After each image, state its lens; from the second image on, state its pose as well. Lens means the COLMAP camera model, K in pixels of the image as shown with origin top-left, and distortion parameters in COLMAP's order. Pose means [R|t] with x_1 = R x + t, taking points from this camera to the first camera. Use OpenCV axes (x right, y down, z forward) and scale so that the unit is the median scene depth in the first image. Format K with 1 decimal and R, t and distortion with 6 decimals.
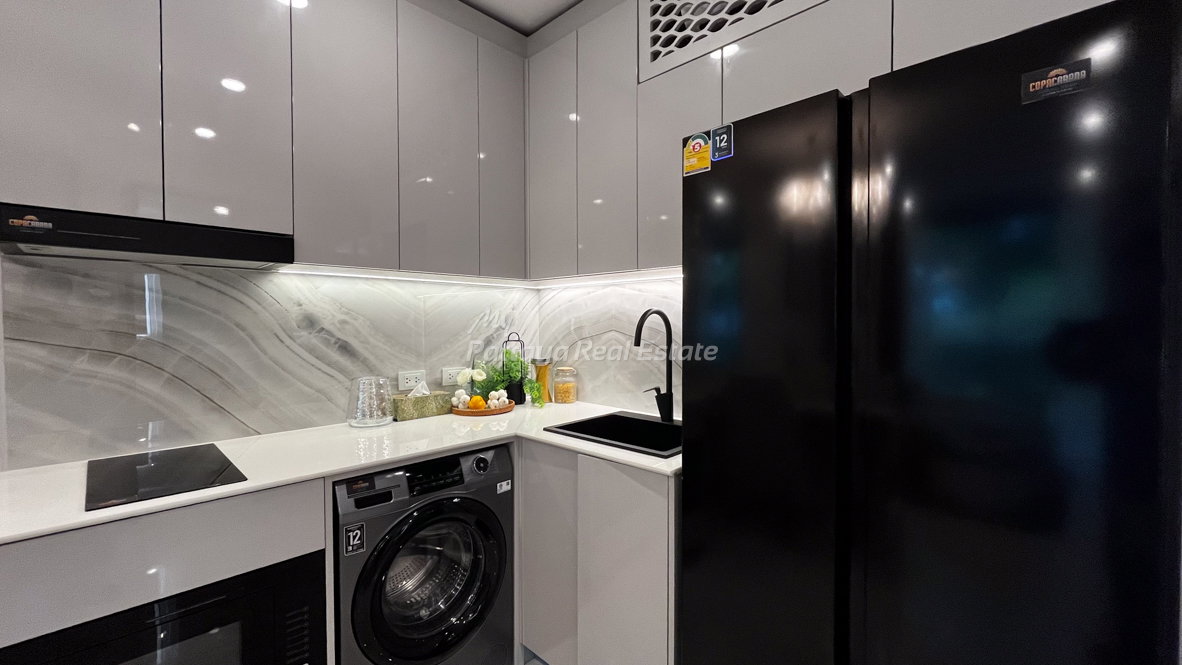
lens RADIAL K [[484.6, 0, 591.5], [0, 484.6, 333.6], [0, 0, 1]] dist [-0.001096, -0.000154]
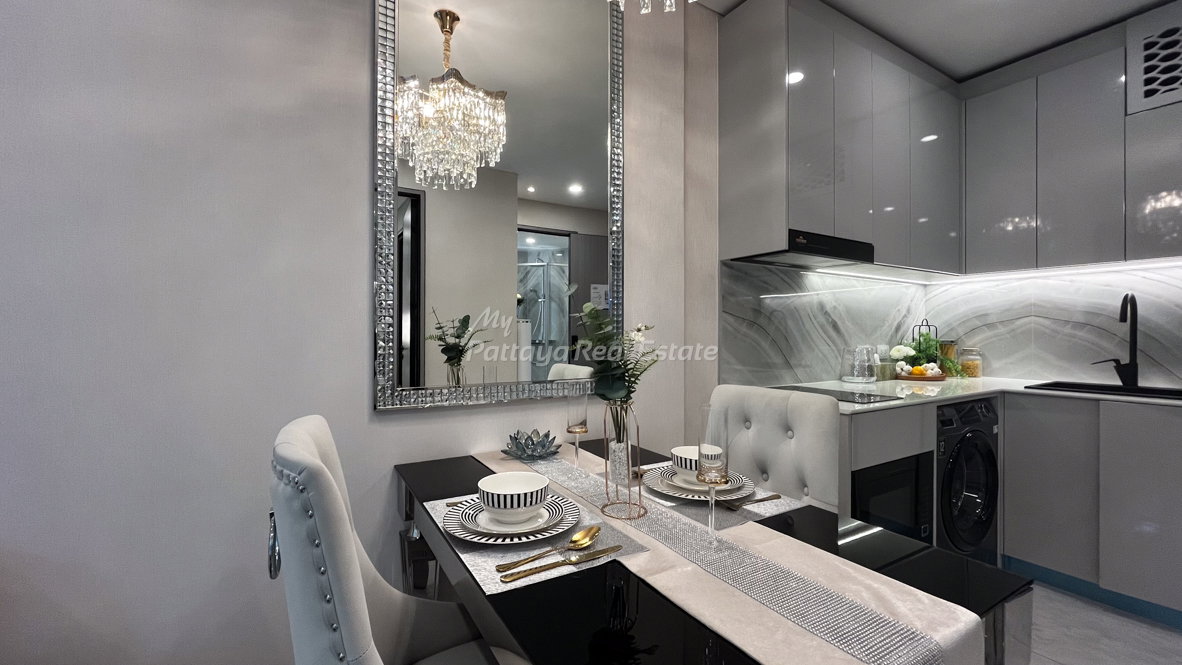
lens RADIAL K [[484.6, 0, 587.9], [0, 484.6, 334.8], [0, 0, 1]] dist [-0.001096, -0.000154]
pose [[0.967797, 0.005350, -0.251676, -0.765978], [-0.010679, 0.999747, -0.019816, 0.081082], [0.251506, 0.021866, 0.967609, -0.461798]]
